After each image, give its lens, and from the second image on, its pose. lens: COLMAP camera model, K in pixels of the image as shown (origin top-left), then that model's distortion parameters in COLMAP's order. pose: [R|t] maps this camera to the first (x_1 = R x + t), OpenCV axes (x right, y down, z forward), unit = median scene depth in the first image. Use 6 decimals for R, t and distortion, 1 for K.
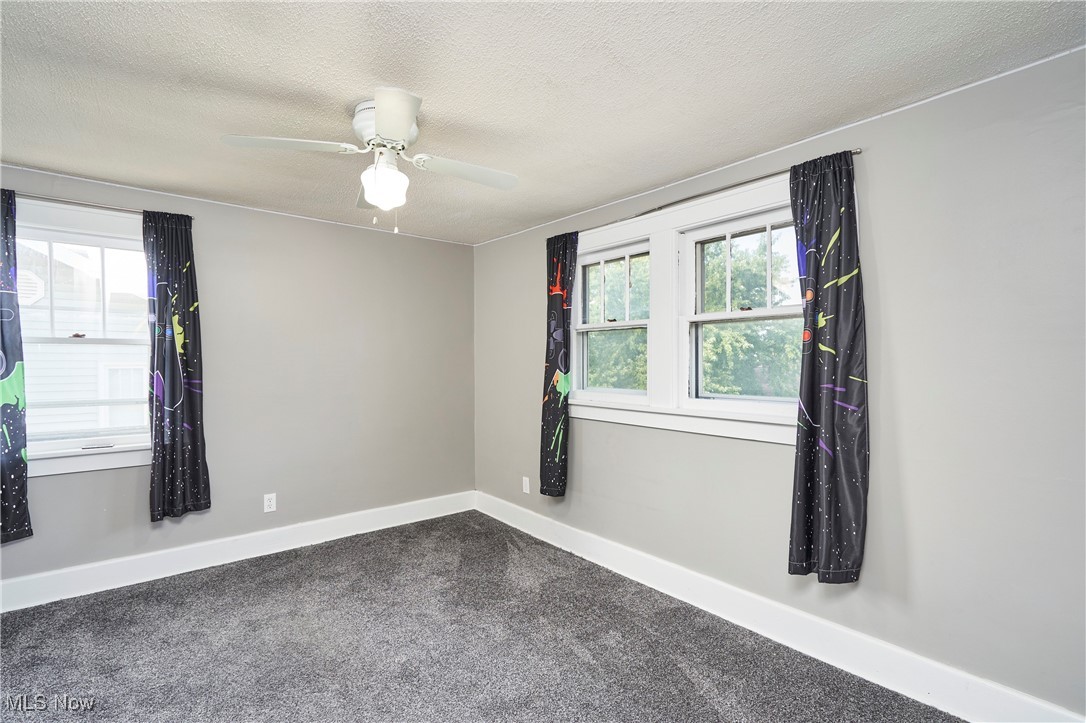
lens RADIAL K [[502.8, 0, 542.0], [0, 502.8, 361.0], [0, 0, 1]] dist [-0.001337, 0.001042]
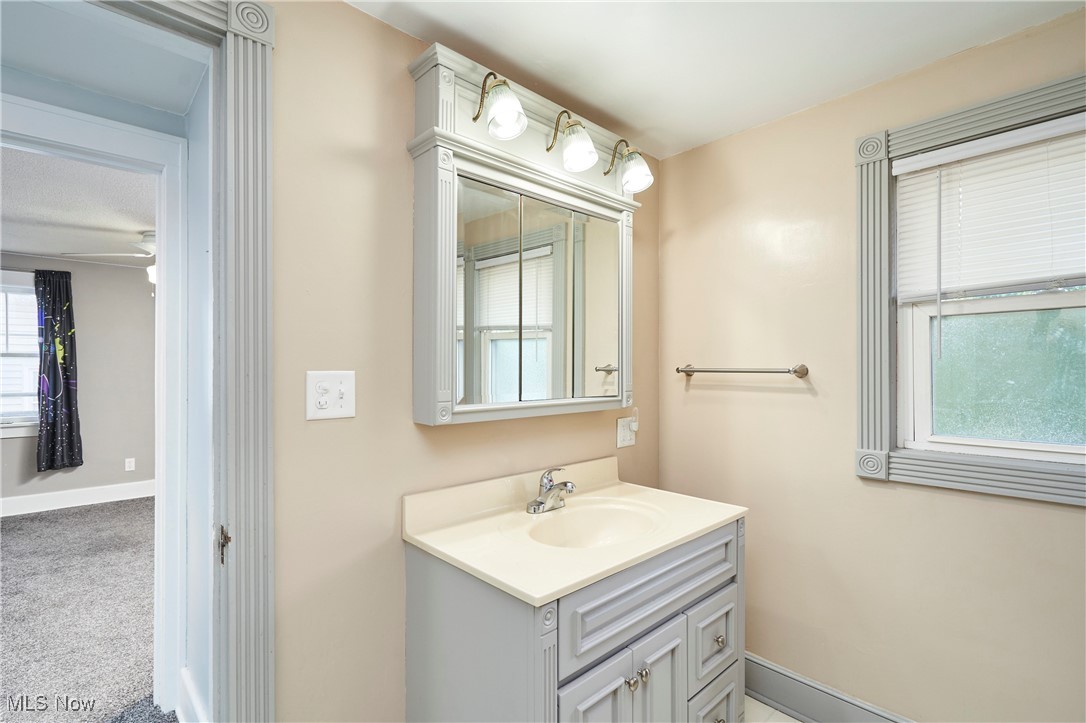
lens RADIAL K [[502.8, 0, 542.3], [0, 502.8, 360.4], [0, 0, 1]] dist [-0.001337, 0.001042]
pose [[0.997938, 0.005893, 0.063910, 0.646877], [-0.005463, 0.999961, -0.006900, -0.020147], [-0.063948, 0.006537, 0.997932, -0.621115]]
